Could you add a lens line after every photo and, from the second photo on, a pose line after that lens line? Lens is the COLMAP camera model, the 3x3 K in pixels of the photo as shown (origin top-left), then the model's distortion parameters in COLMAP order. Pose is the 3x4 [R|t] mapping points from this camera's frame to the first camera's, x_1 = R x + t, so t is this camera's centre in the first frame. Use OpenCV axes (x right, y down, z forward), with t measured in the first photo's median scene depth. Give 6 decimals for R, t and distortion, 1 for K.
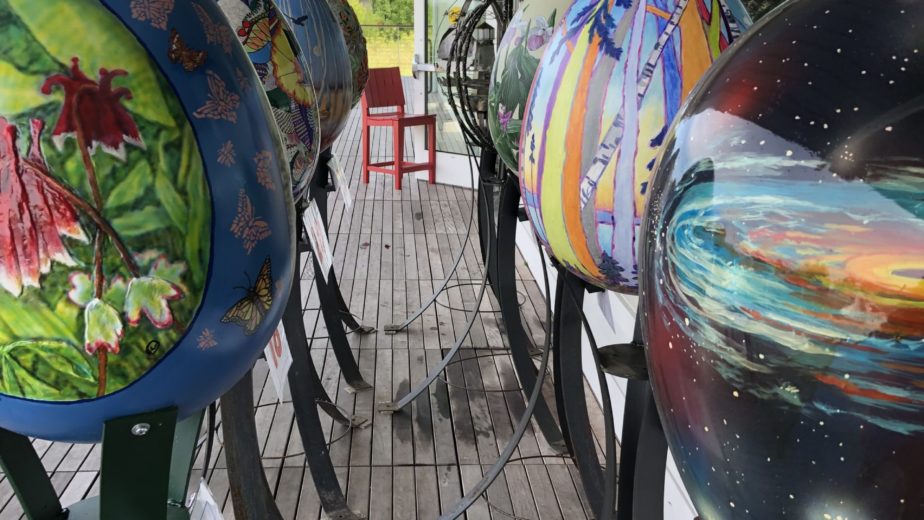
lens RADIAL K [[975.9, 0, 422.8], [0, 975.9, 259.6], [0, 0, 1]] dist [0.141355, -0.457938]
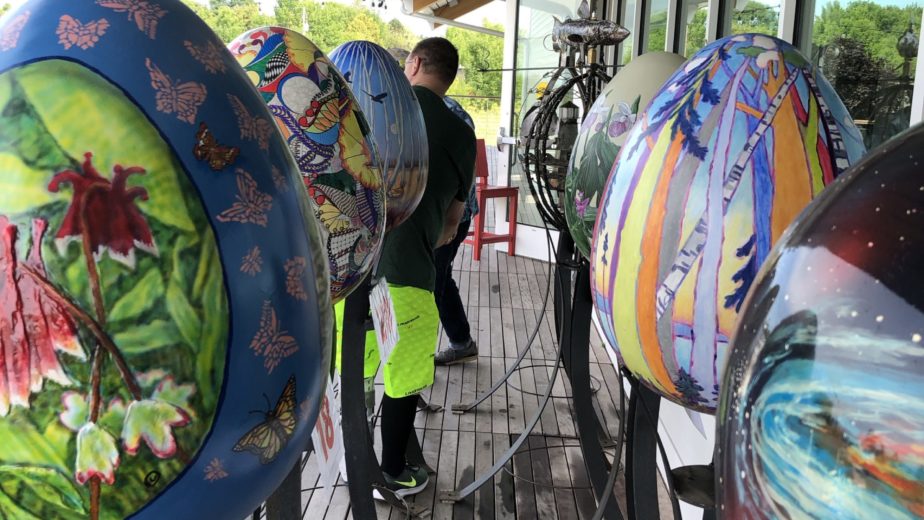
lens RADIAL K [[975.9, 0, 422.8], [0, 975.9, 259.6], [0, 0, 1]] dist [0.141355, -0.457938]
pose [[0.995631, 0.044865, -0.081887, 0.027101], [-0.050478, 0.996420, -0.067820, -0.052068], [0.078551, 0.071657, 0.994331, 0.111401]]
